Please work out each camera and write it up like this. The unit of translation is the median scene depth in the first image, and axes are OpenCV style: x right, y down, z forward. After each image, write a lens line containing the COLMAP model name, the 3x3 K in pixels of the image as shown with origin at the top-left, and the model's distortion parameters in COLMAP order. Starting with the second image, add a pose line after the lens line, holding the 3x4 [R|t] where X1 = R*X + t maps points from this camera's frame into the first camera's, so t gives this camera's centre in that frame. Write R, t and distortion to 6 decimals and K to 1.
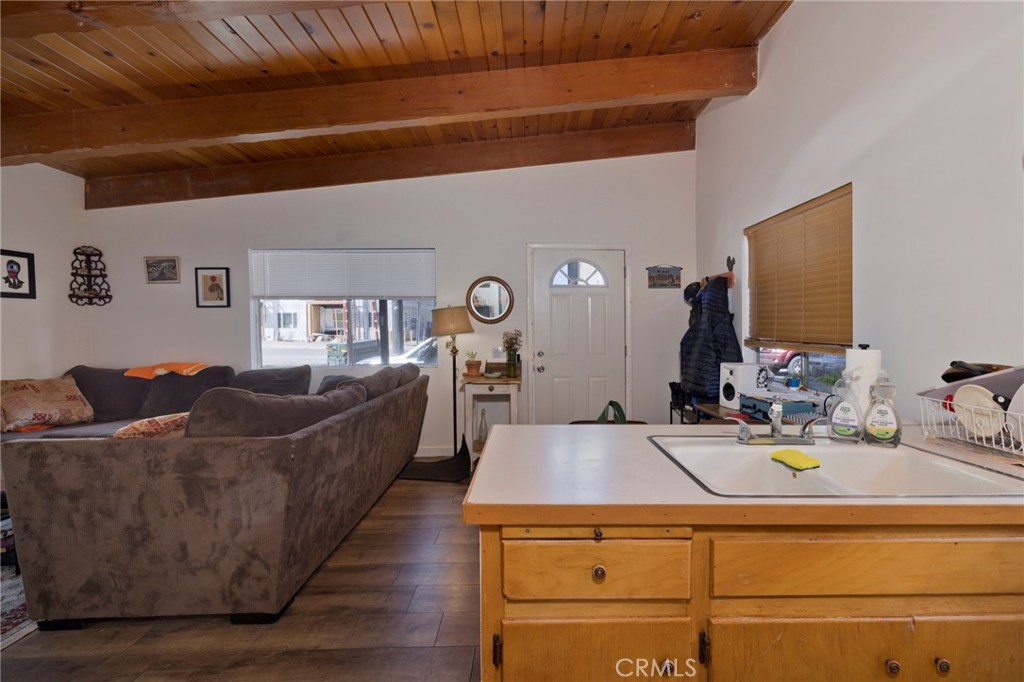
lens RADIAL K [[426.7, 0, 539.3], [0, 426.7, 336.0], [0, 0, 1]] dist [0.000247, -0.000460]
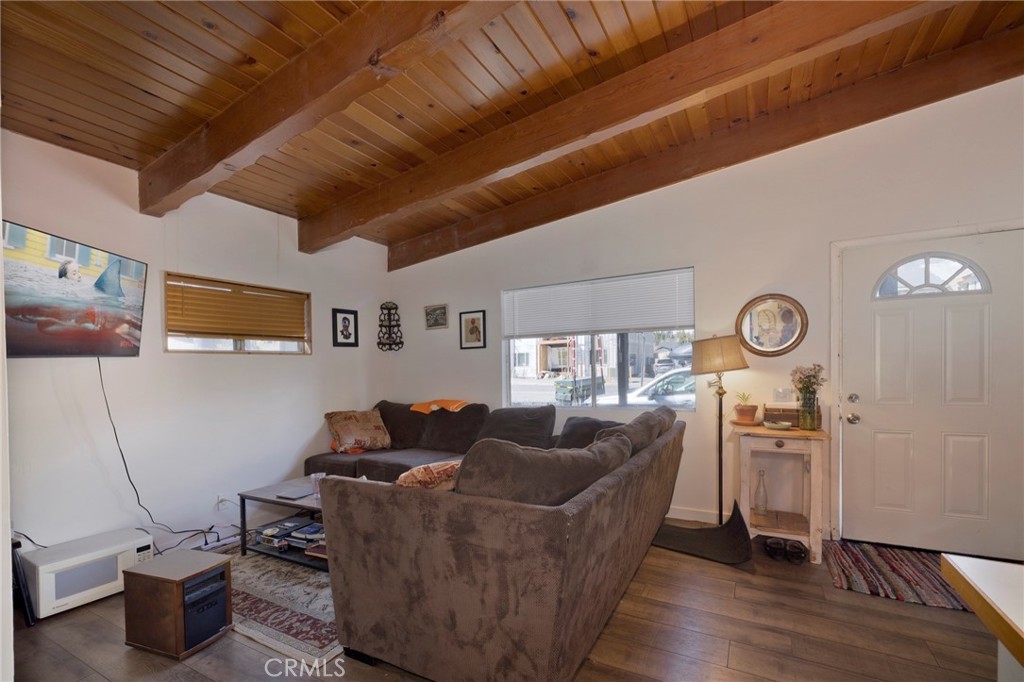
lens RADIAL K [[426.7, 0, 539.3], [0, 426.7, 336.0], [0, 0, 1]] dist [0.000247, -0.000460]
pose [[0.884178, -0.050257, -0.464439, -0.150531], [0.011311, 0.996208, -0.086267, -0.005394], [0.467013, 0.071022, 0.881394, 0.168420]]
